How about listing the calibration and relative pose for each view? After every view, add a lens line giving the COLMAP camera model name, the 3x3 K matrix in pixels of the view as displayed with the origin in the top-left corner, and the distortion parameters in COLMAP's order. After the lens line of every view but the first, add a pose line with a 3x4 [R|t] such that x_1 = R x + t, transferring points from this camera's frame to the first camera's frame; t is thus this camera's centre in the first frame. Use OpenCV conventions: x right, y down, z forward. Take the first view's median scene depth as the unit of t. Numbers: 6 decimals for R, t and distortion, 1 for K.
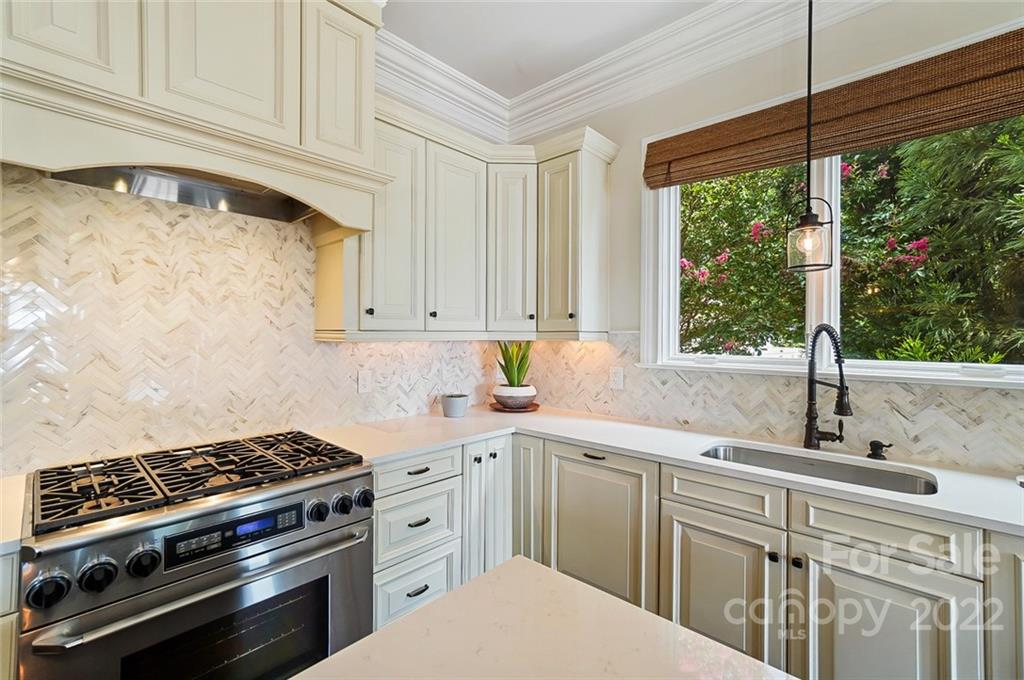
lens RADIAL K [[442.9, 0, 501.0], [0, 442.9, 336.3], [0, 0, 1]] dist [-0.007912, 0.003972]
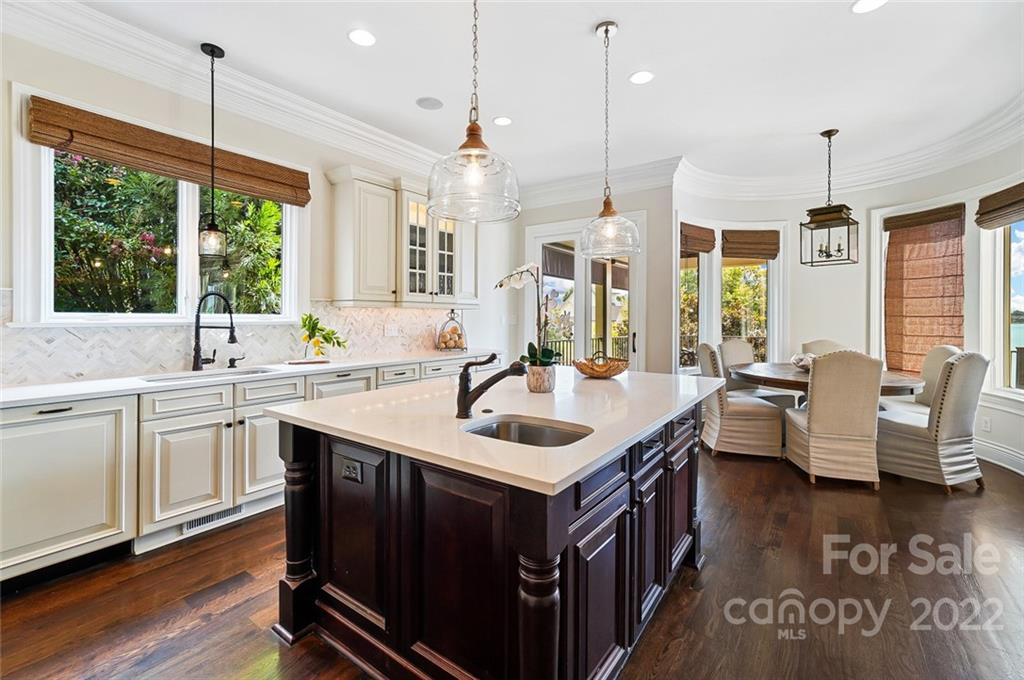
lens RADIAL K [[442.9, 0, 496.5], [0, 442.9, 316.1], [0, 0, 1]] dist [-0.007912, 0.003972]
pose [[-0.103807, -0.007360, 0.994570, -0.862948], [-0.004625, 0.999965, 0.006918, 0.041714], [-0.994587, -0.003882, -0.103838, 0.102664]]
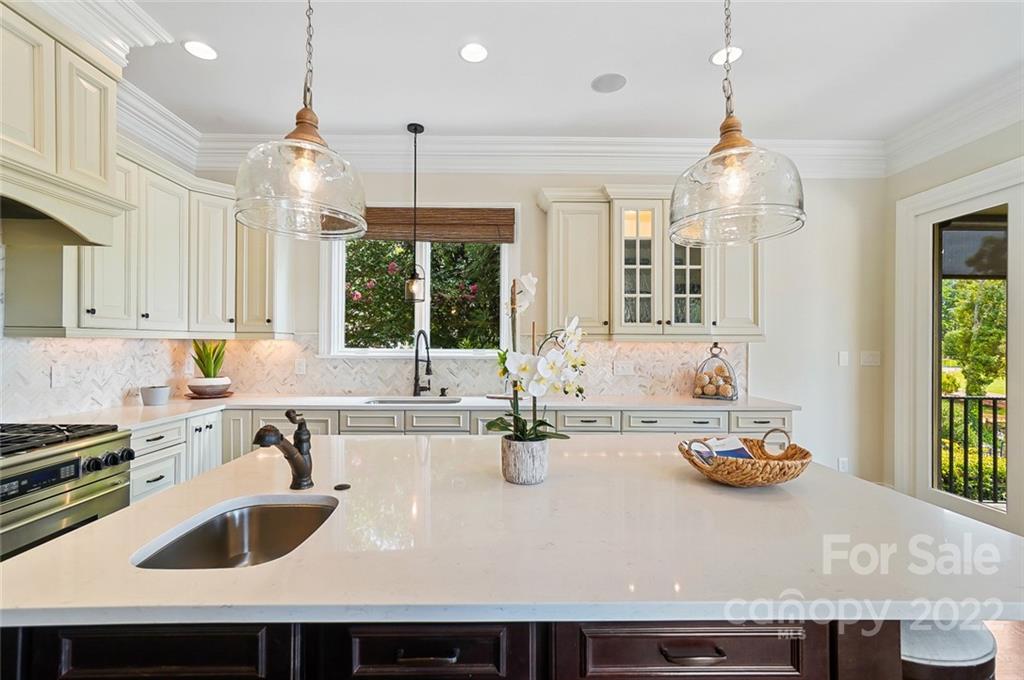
lens RADIAL K [[442.9, 0, 499.8], [0, 442.9, 344.1], [0, 0, 1]] dist [-0.007912, 0.003972]
pose [[0.719947, -0.001390, 0.694027, -0.315722], [0.000704, 0.999999, 0.001272, 0.027530], [-0.694028, -0.000427, 0.719948, -0.543463]]
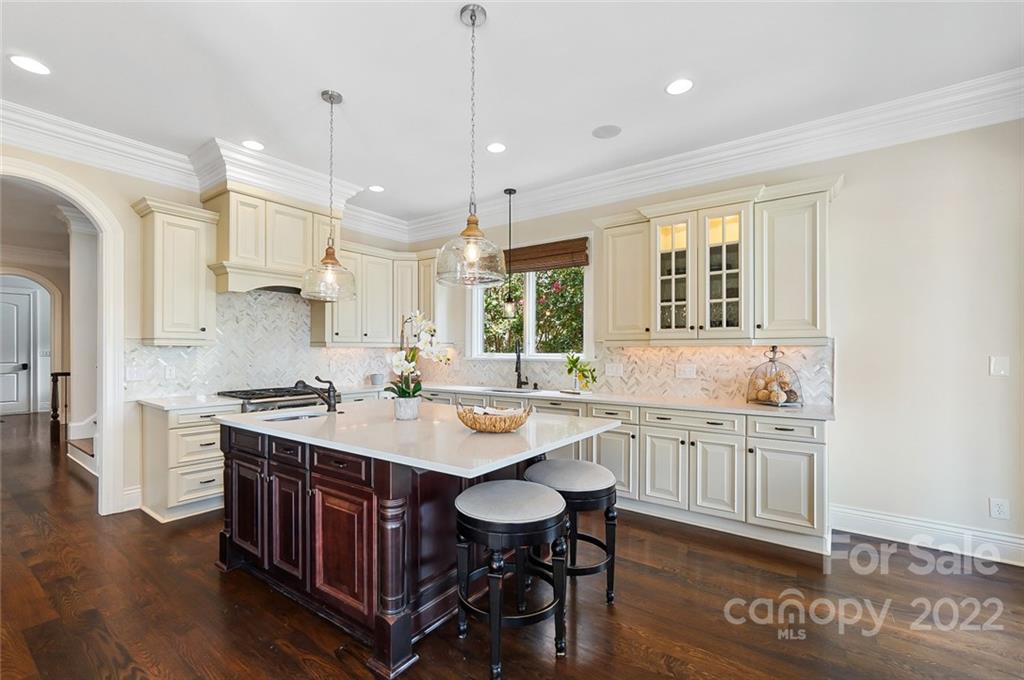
lens RADIAL K [[442.9, 0, 500.9], [0, 442.9, 354.1], [0, 0, 1]] dist [-0.007912, 0.003972]
pose [[0.992368, -0.004775, 0.123219, 0.260731], [0.004237, 0.999980, 0.004629, 0.041124], [-0.123239, -0.004071, 0.992369, -1.357663]]
